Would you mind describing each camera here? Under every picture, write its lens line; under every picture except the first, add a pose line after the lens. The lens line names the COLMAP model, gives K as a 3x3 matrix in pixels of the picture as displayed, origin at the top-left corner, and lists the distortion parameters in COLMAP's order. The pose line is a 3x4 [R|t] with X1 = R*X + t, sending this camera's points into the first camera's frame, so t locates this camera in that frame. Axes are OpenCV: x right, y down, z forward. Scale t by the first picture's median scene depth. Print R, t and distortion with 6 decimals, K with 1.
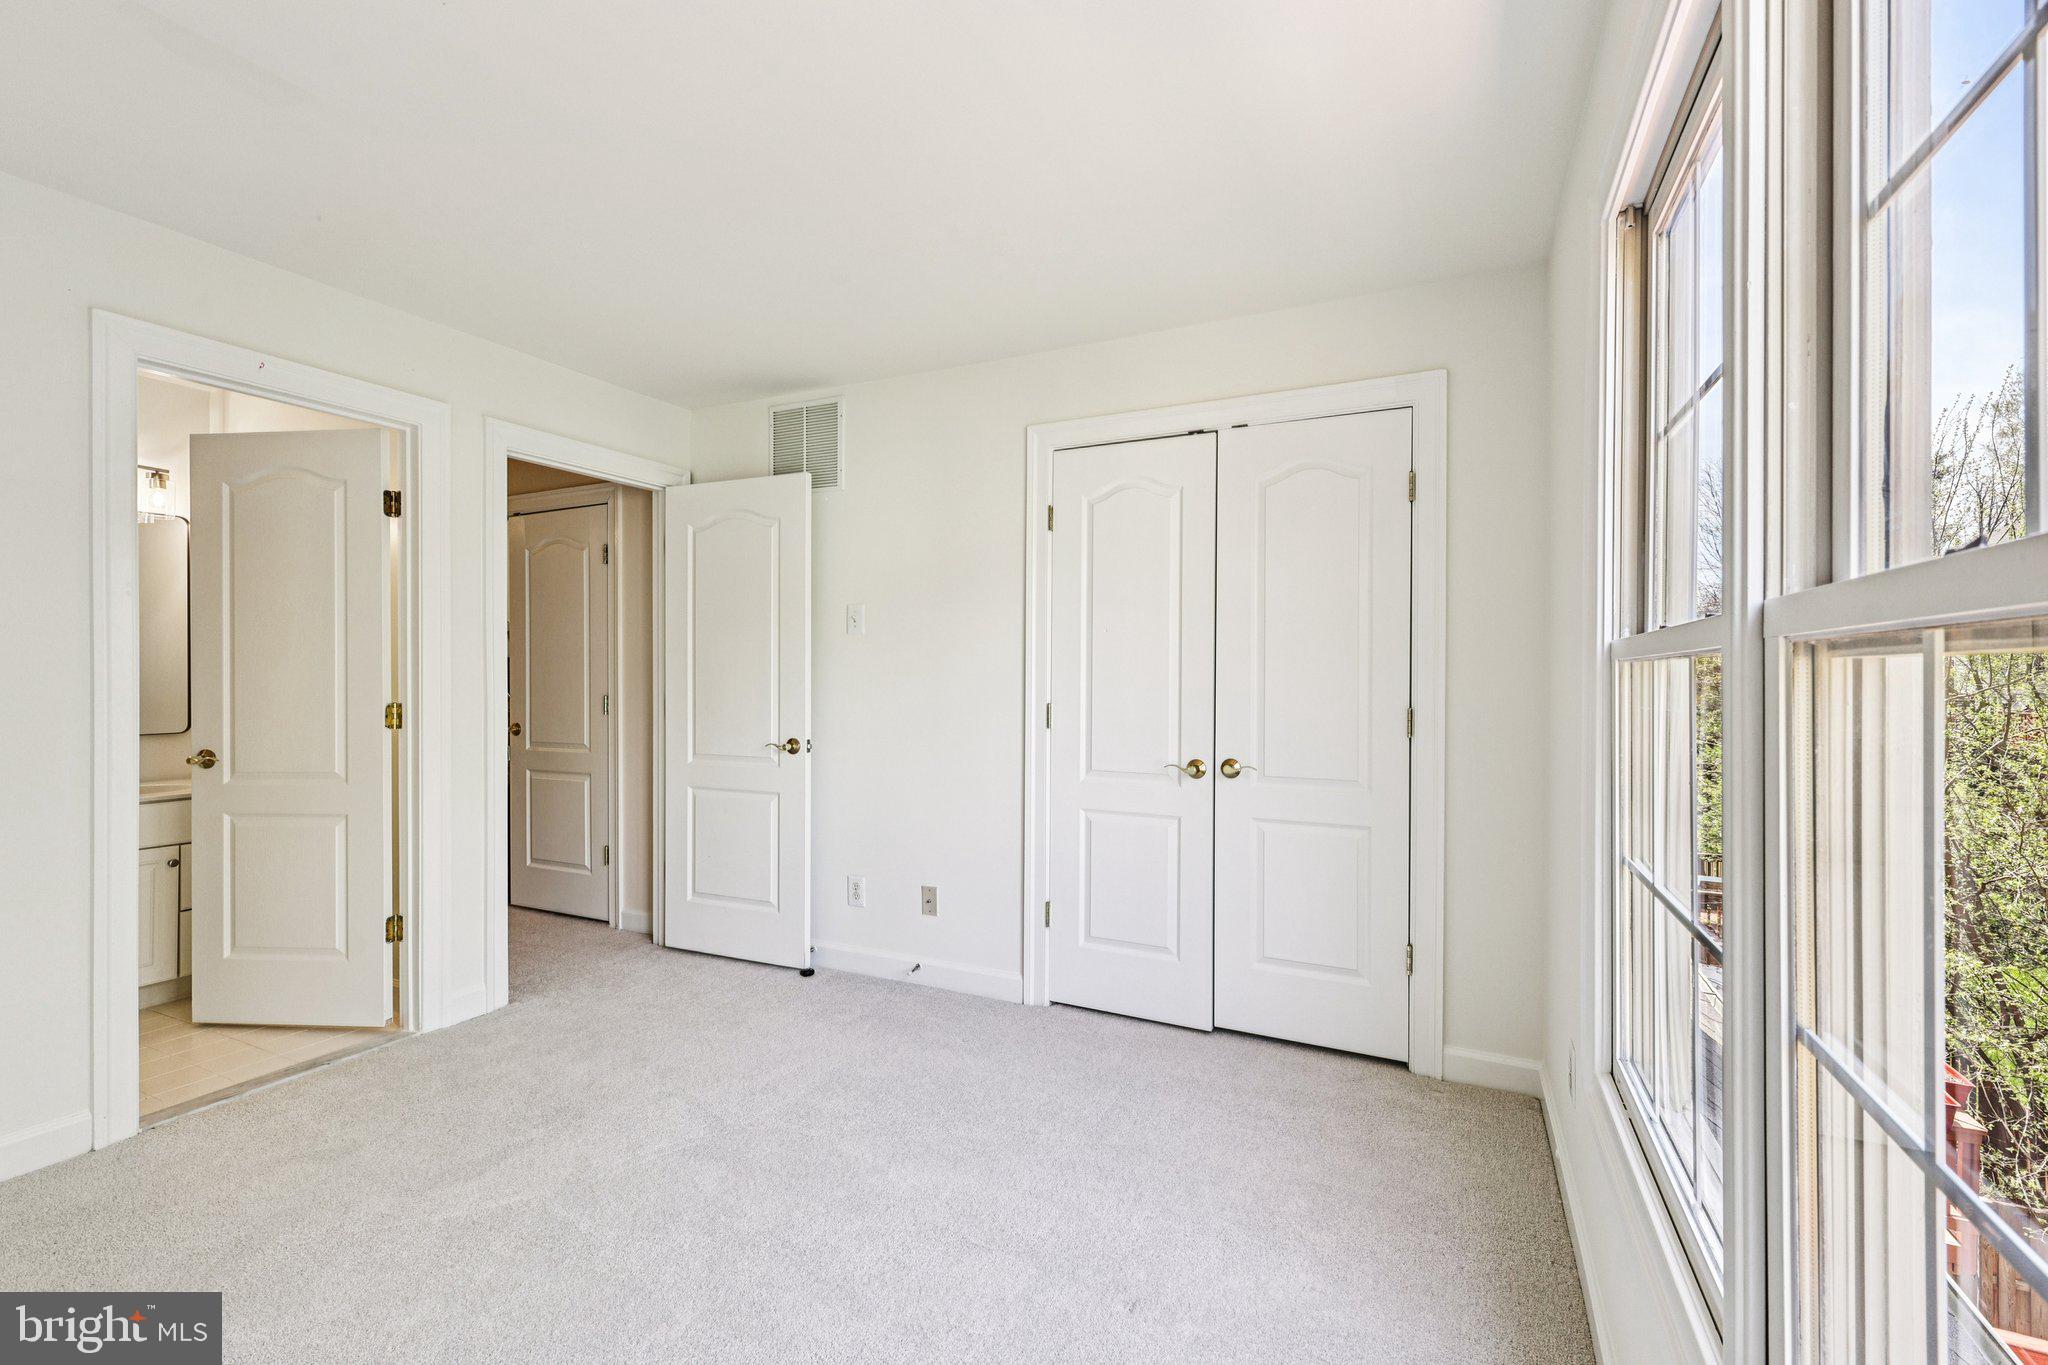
lens RADIAL K [[894.0, 0, 1020.6], [0, 894.0, 677.6], [0, 0, 1]] dist [0.004640, 0.000219]
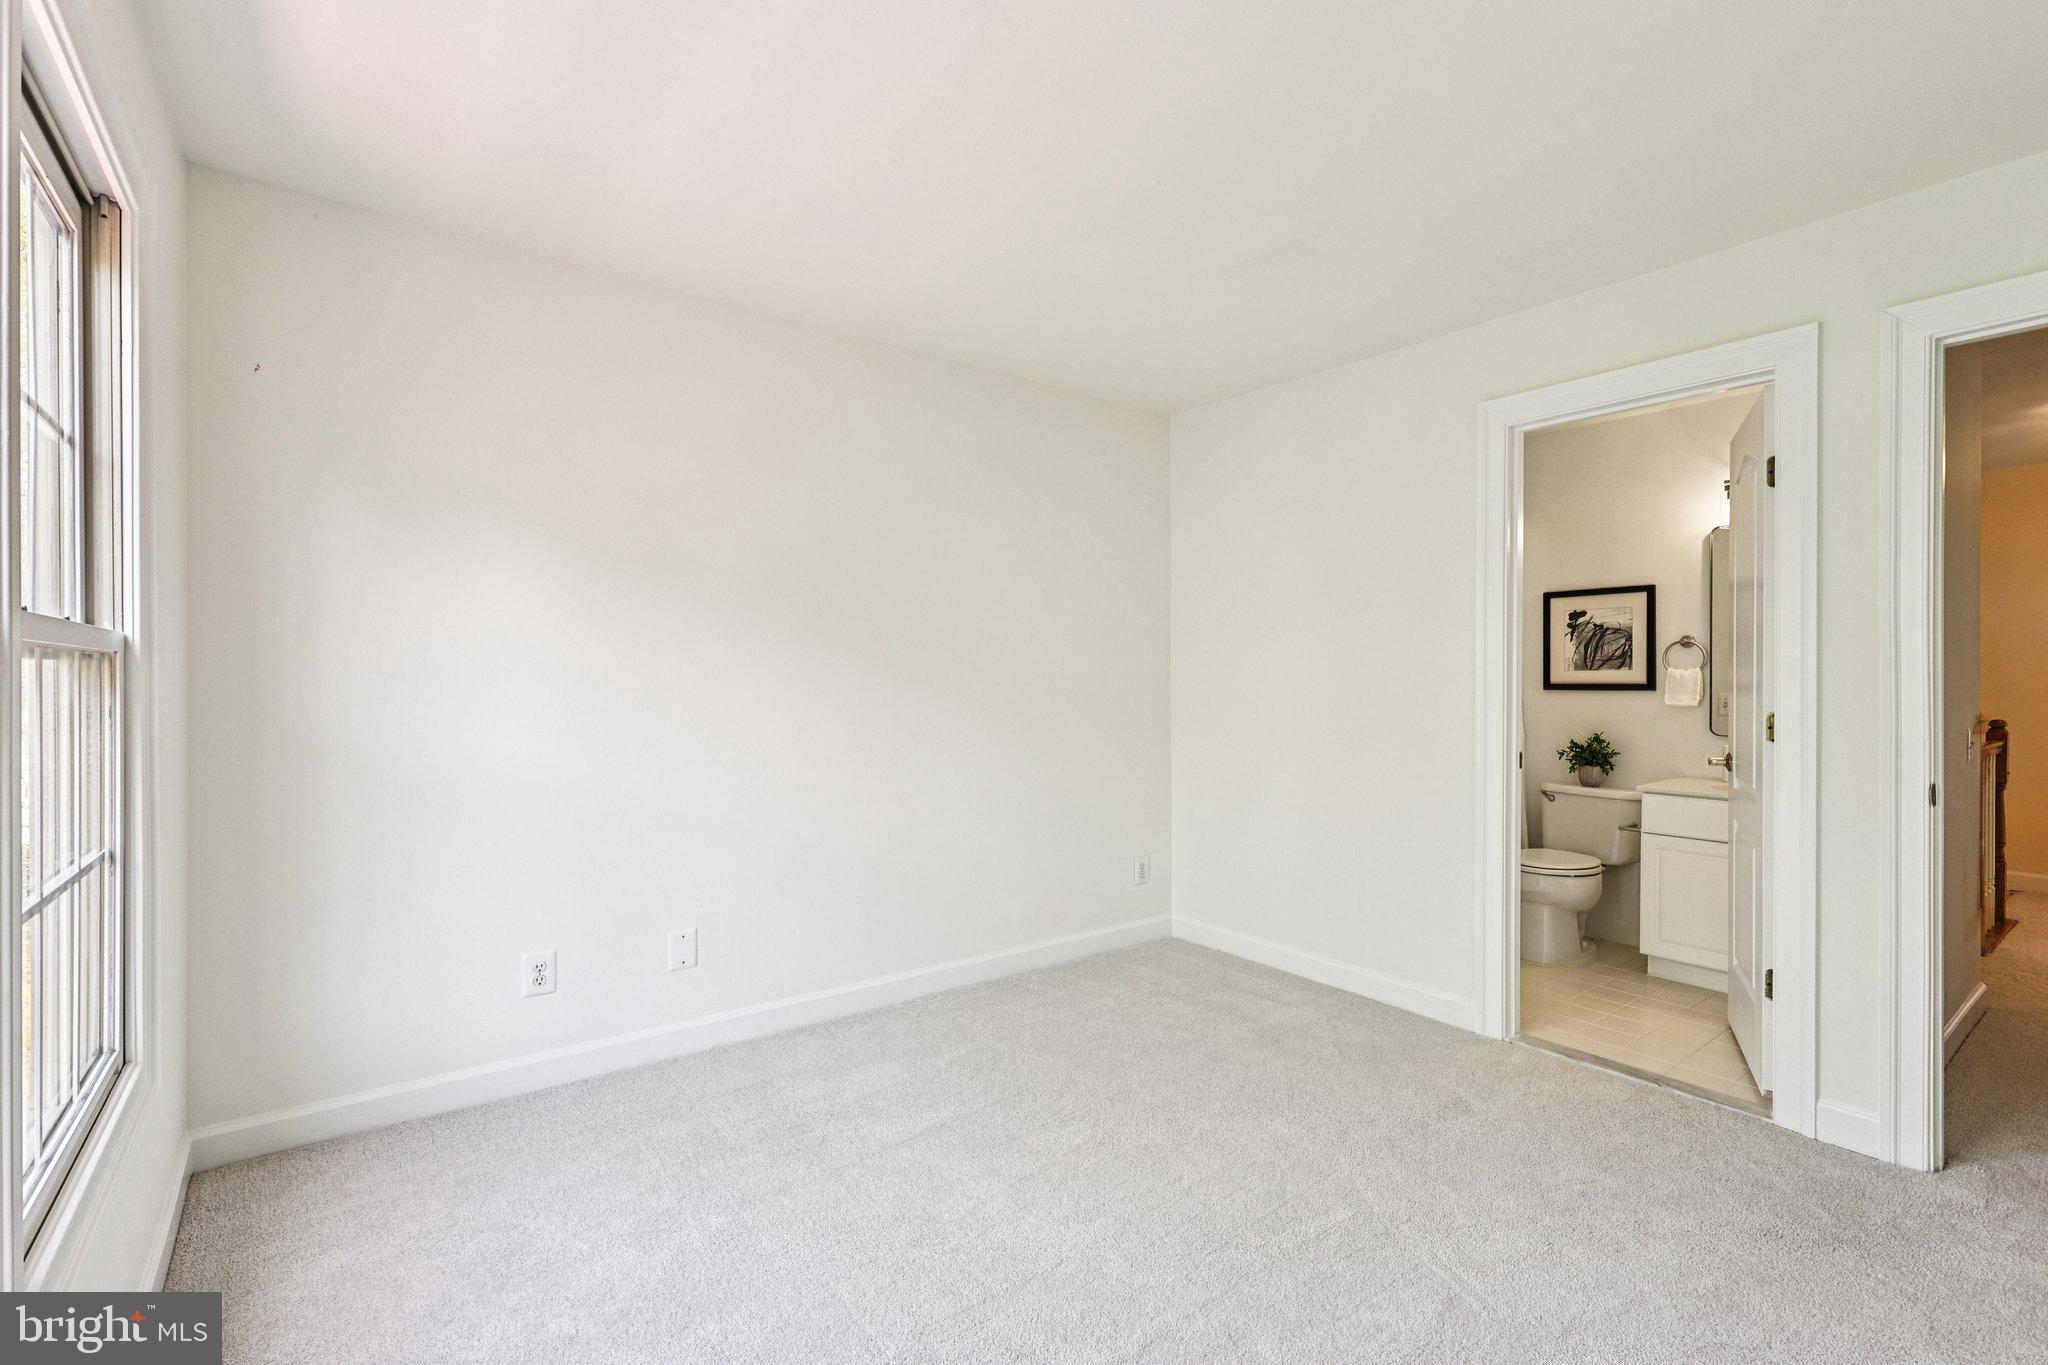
lens RADIAL K [[894.0, 0, 1020.6], [0, 894.0, 677.6], [0, 0, 1]] dist [0.004640, 0.000219]
pose [[-0.451398, -0.004119, -0.892313, 0.377502], [-0.000703, 0.999991, -0.004260, 0.001376], [0.892322, -0.001296, -0.451397, 0.801475]]
